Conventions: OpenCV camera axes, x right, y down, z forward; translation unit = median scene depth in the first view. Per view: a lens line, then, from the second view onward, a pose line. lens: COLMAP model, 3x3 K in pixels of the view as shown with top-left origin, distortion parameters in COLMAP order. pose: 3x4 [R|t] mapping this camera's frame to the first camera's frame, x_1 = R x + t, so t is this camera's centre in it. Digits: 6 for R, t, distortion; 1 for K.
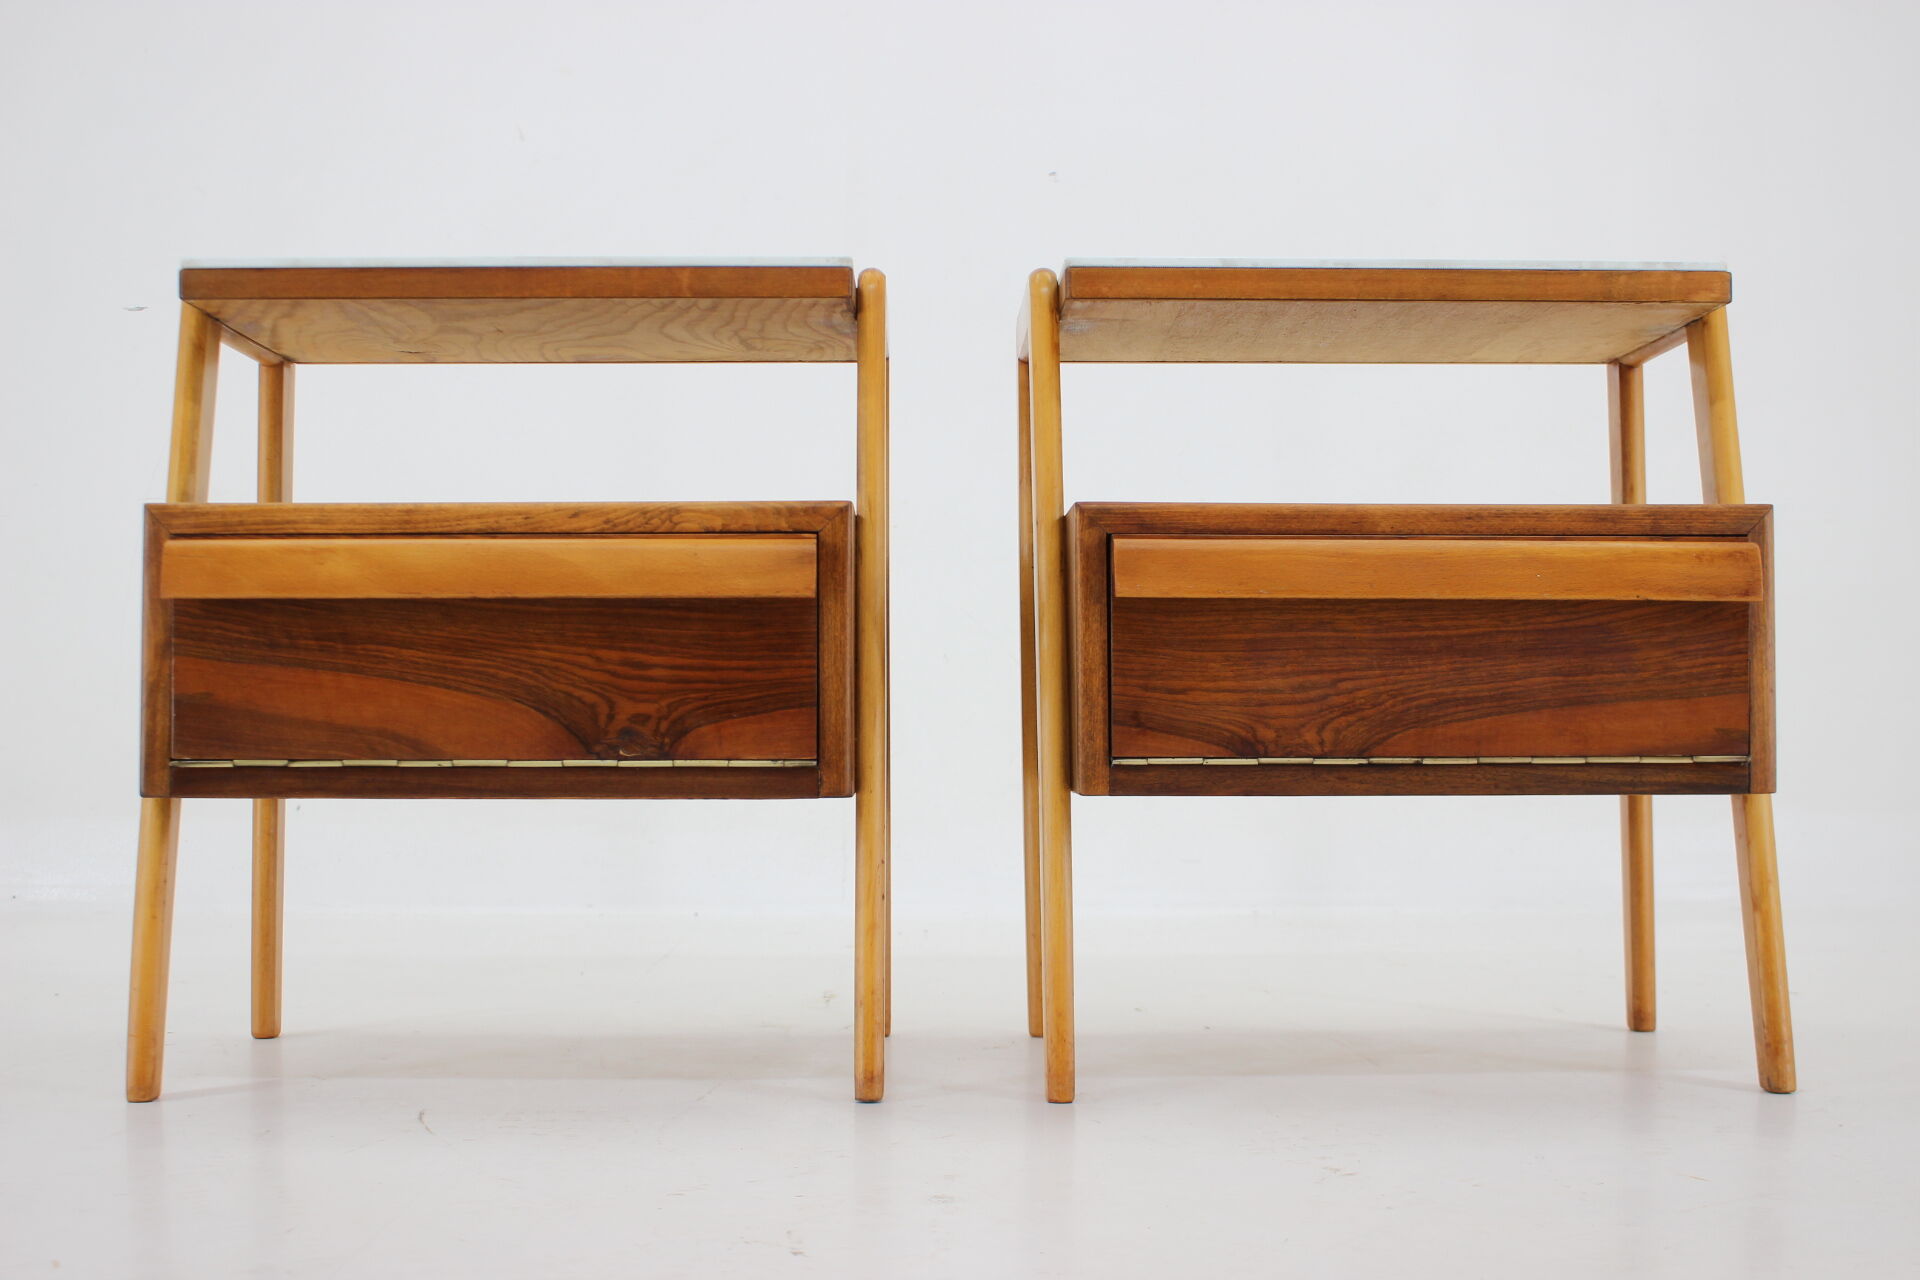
lens RADIAL K [[2350.8, 0, 969.5], [0, 2350.8, 651.4], [0, 0, 1]] dist [-0.106296, 0.000000]
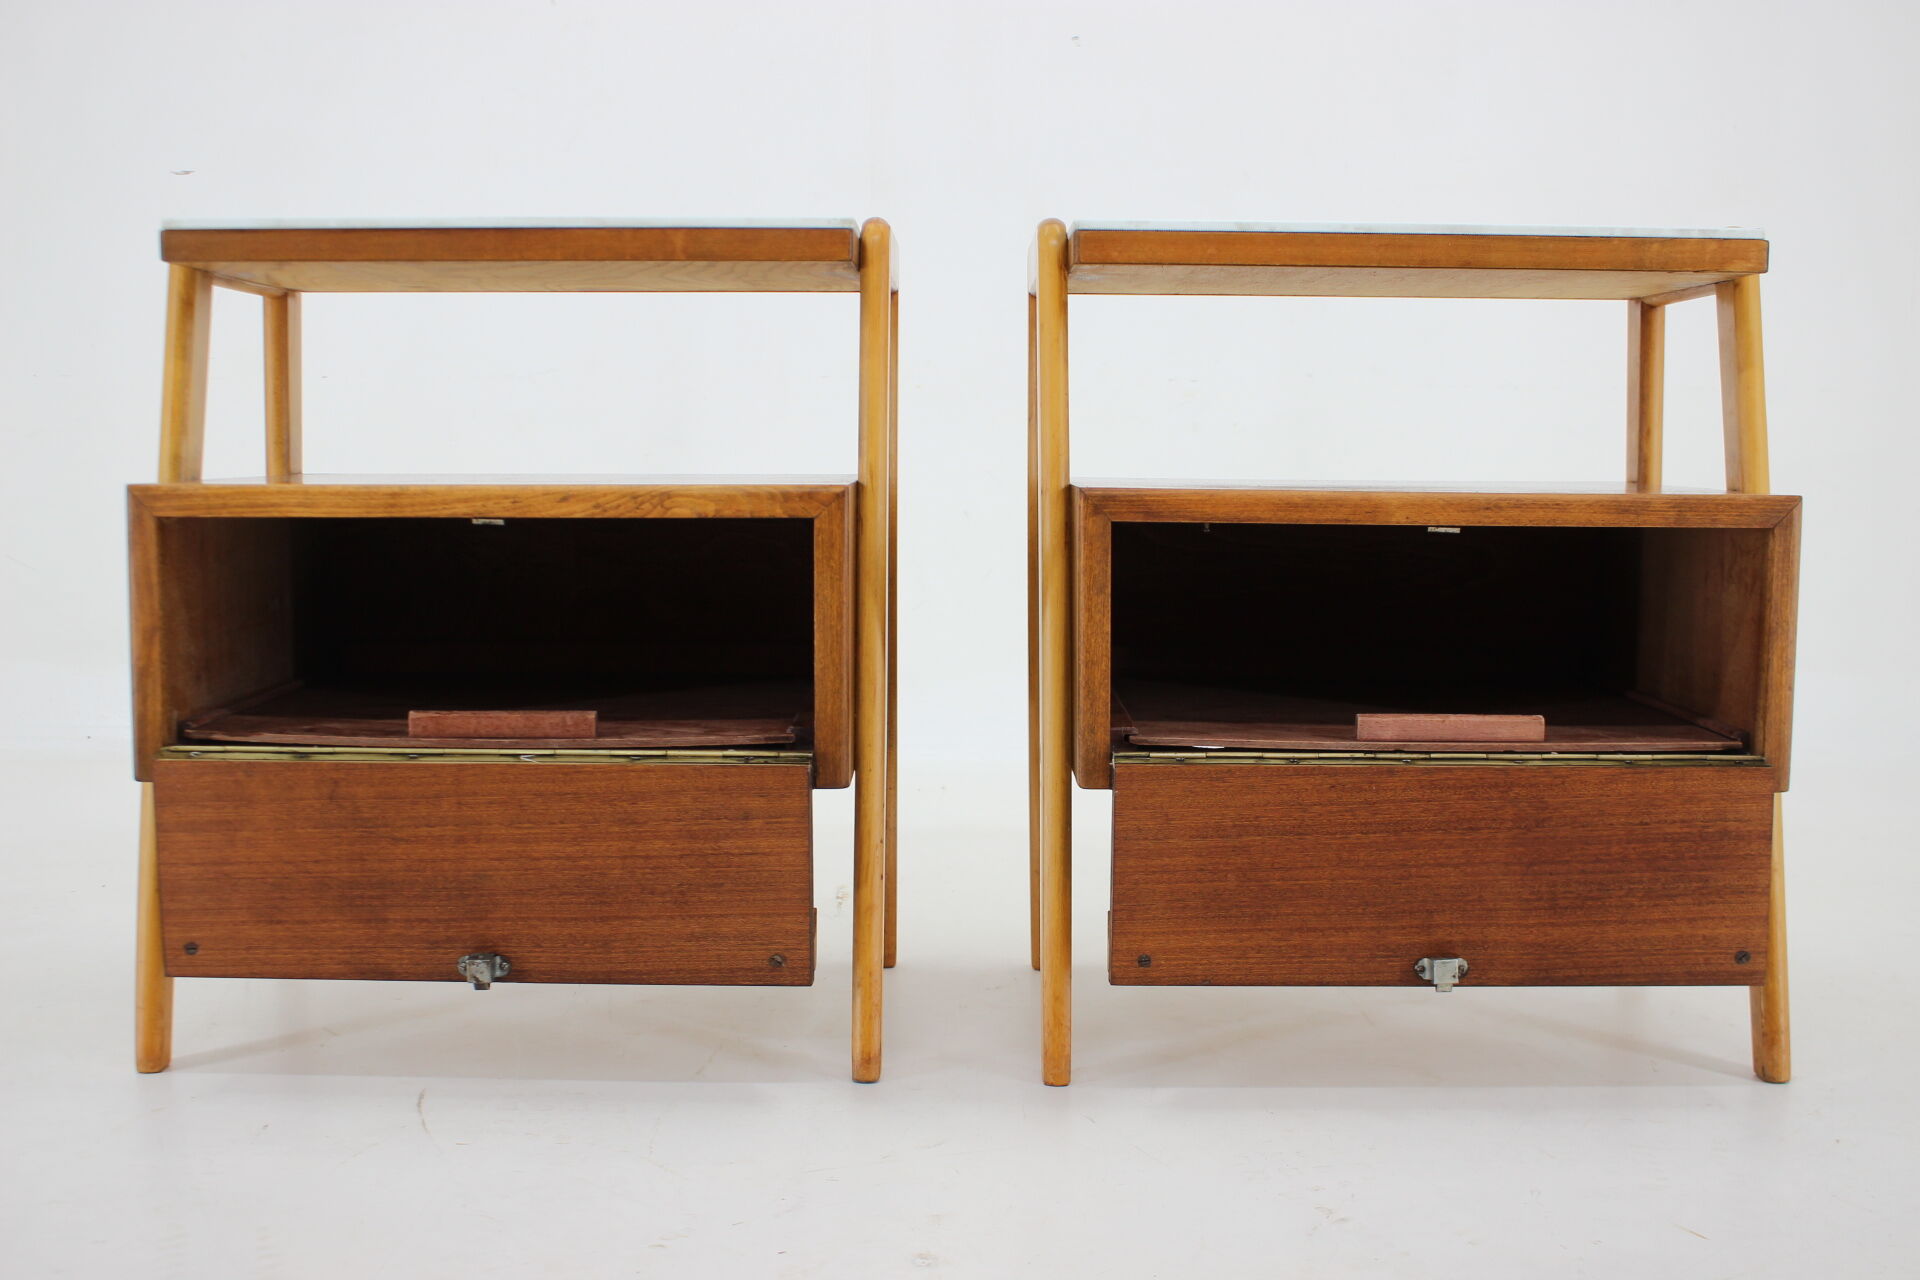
lens RADIAL K [[2107.0, 0, 964.5], [0, 2107.0, 654.4], [0, 0, 1]] dist [-0.111180, 0.000000]
pose [[0.999751, 0.010029, -0.019947, 0.015631], [-0.007353, 0.991494, 0.129946, -0.107899], [0.021081, -0.129766, 0.991320, 0.131647]]
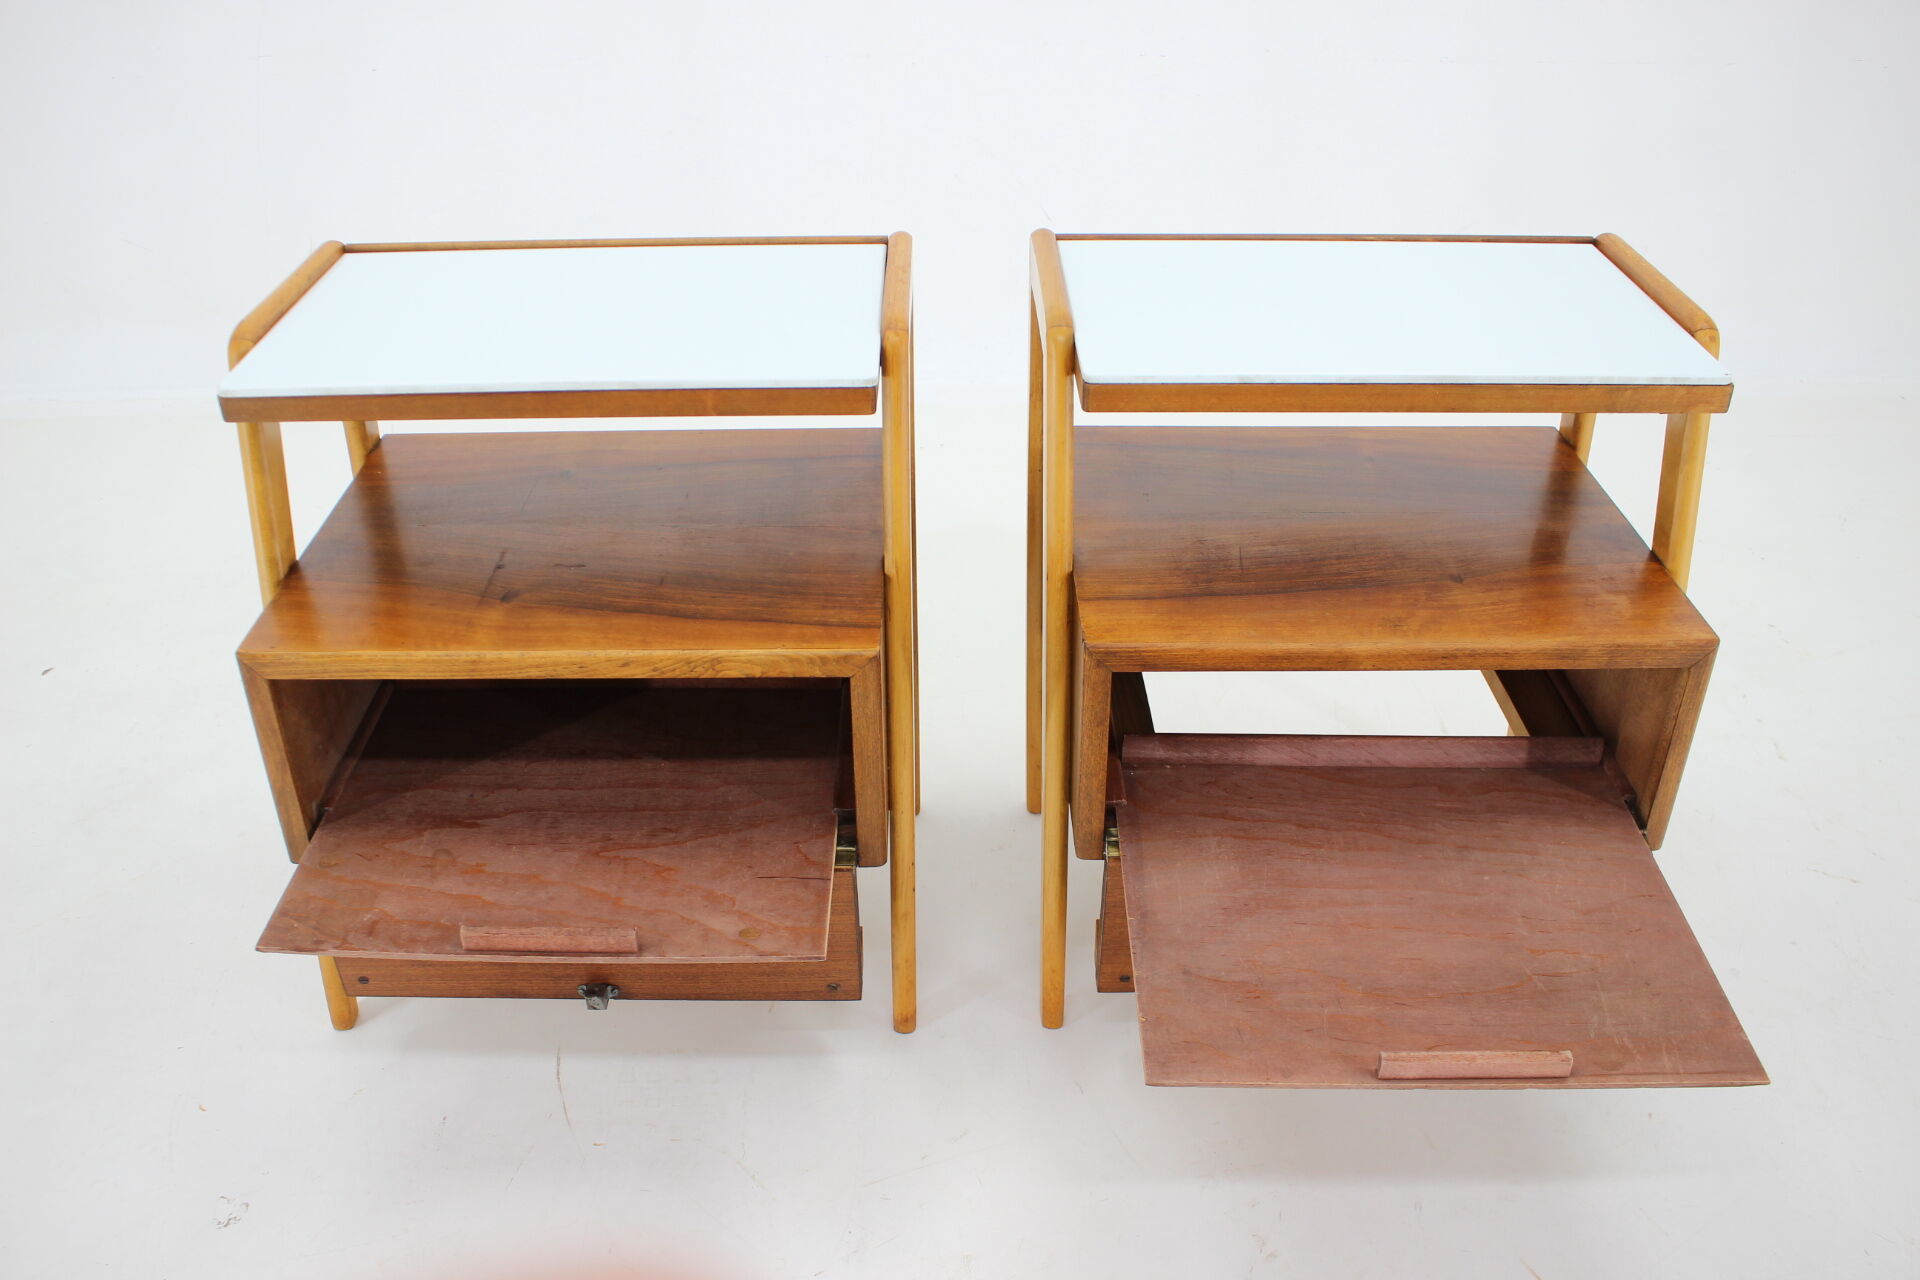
lens RADIAL K [[1611.9, 0, 947.9], [0, 1611.9, 639.8], [0, 0, 1]] dist [-0.150051, 0.105574]
pose [[0.999890, 0.005221, -0.013873, -0.007765], [0.003193, 0.838089, 0.545524, -0.468988], [0.014475, -0.545509, 0.837980, 0.379605]]
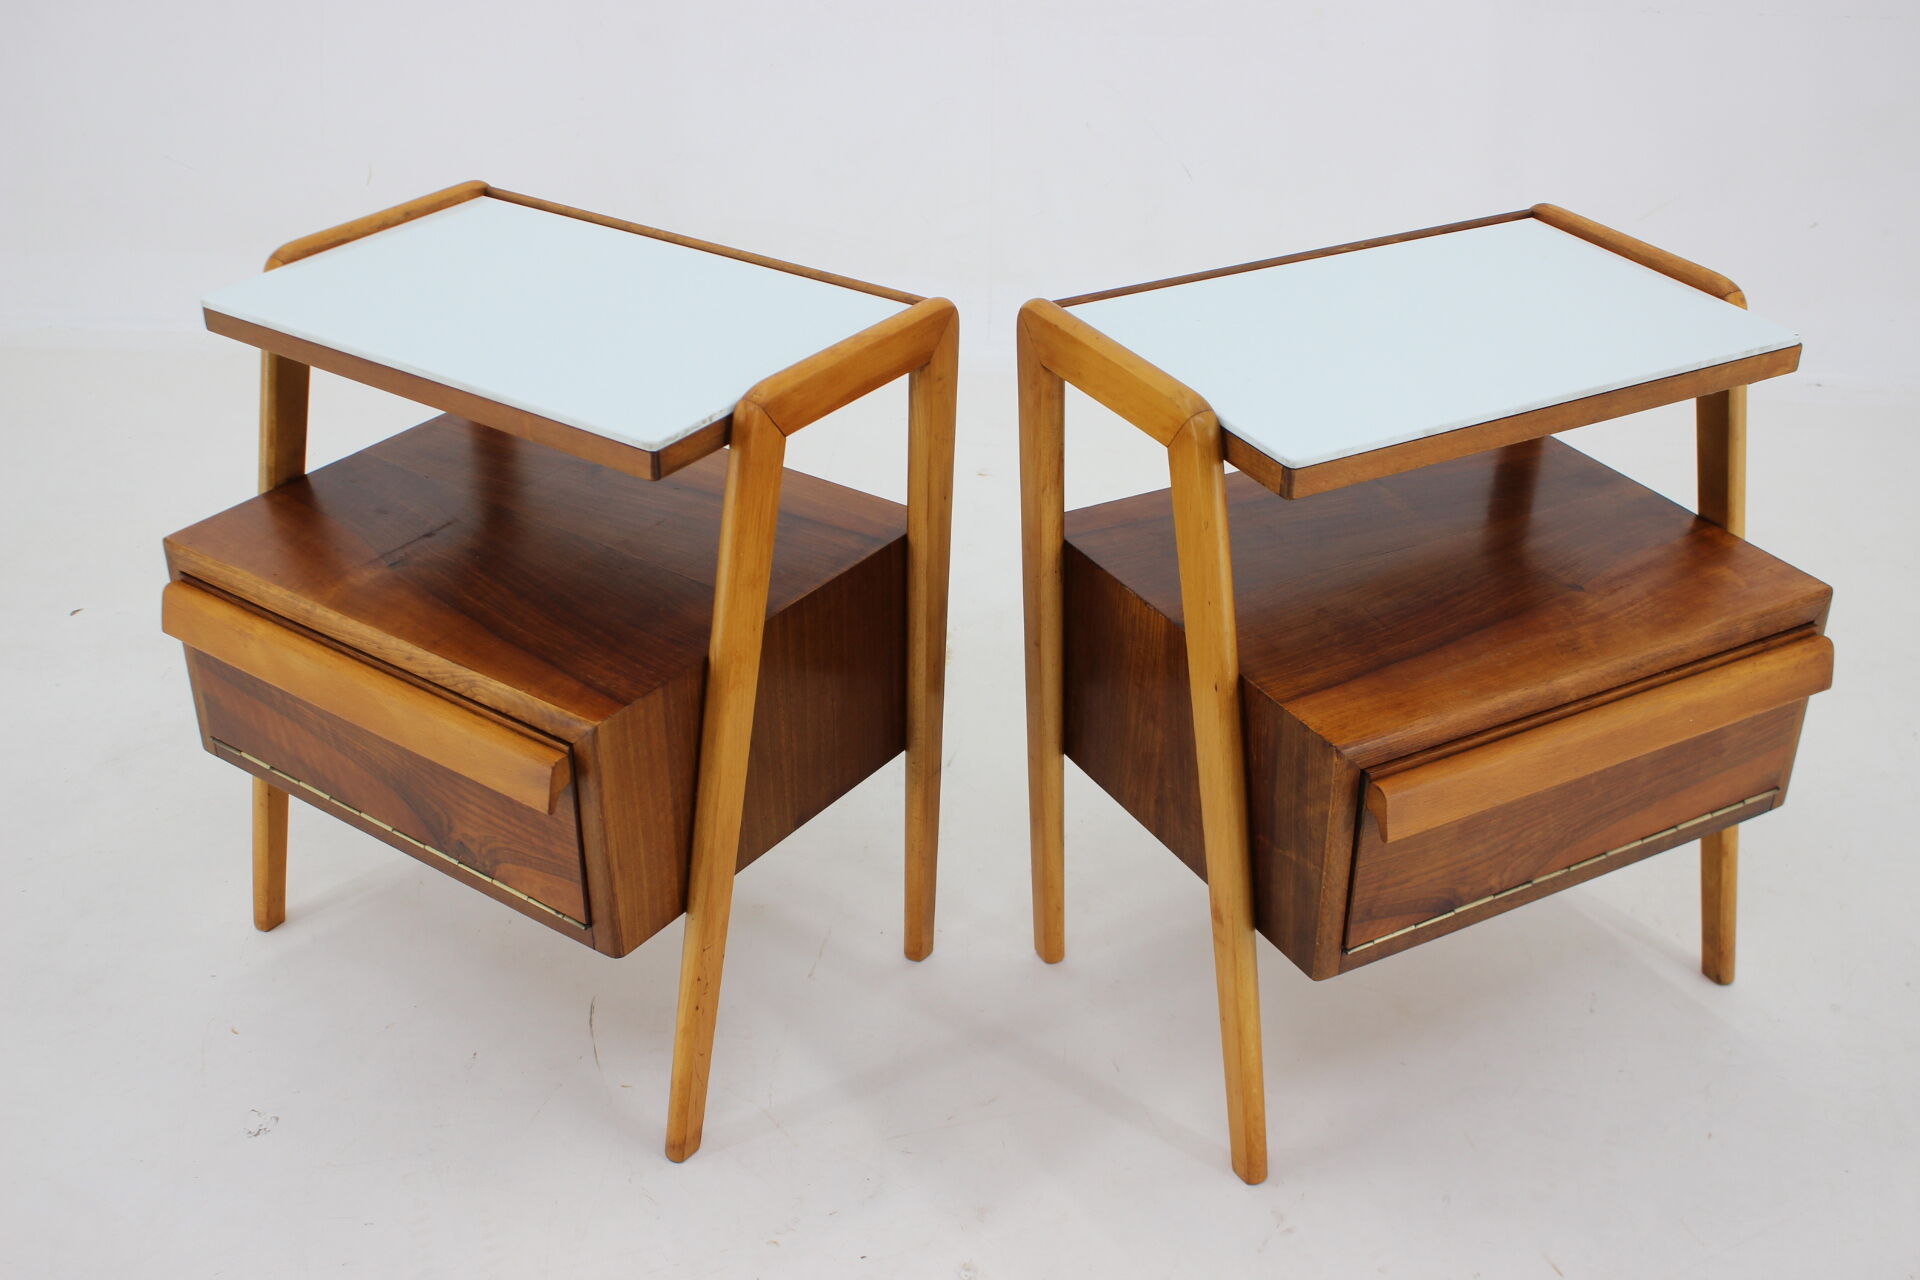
lens RADIAL K [[2107.0, 0, 963.1], [0, 2107.0, 624.7], [0, 0, 1]] dist [-0.111180, 0.000000]
pose [[0.888069, -0.218650, 0.404383, -0.436880], [-0.019527, 0.860912, 0.508378, -0.550665], [-0.459295, -0.459371, 0.760280, 0.427639]]
